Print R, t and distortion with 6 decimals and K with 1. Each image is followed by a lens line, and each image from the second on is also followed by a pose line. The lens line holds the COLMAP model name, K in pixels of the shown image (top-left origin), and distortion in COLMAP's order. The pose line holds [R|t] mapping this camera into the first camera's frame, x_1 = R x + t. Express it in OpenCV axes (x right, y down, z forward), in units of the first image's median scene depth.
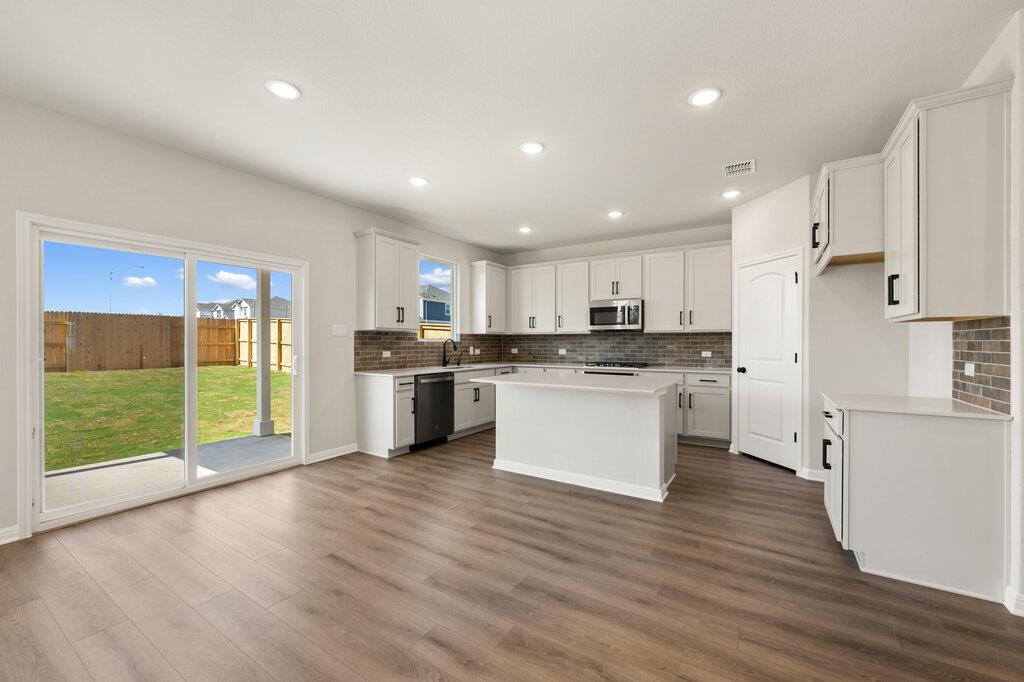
lens RADIAL K [[405.8, 0, 512.4], [0, 405.8, 338.5], [0, 0, 1]] dist [-0.001373, -0.000066]
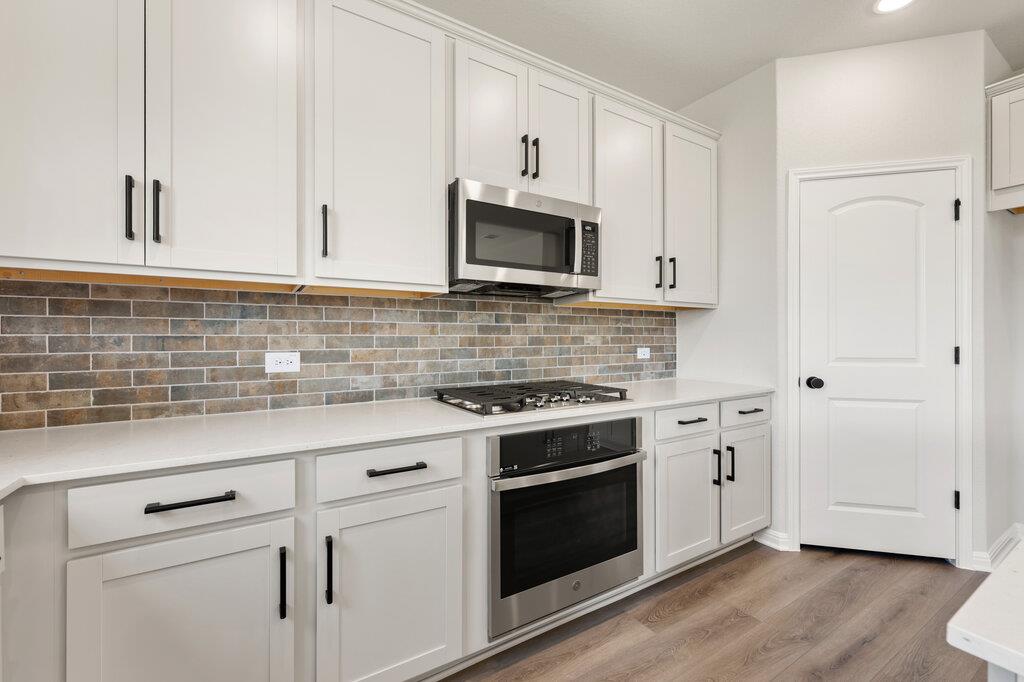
lens RADIAL K [[423.9, 0, 508.9], [0, 423.9, 338.3], [0, 0, 1]] dist [-0.000652, -0.000098]
pose [[0.441094, -0.000940, 0.897461, -0.055377], [-0.007639, 0.999959, 0.004802, 0.017604], [-0.897429, -0.008974, 0.441068, 0.860217]]
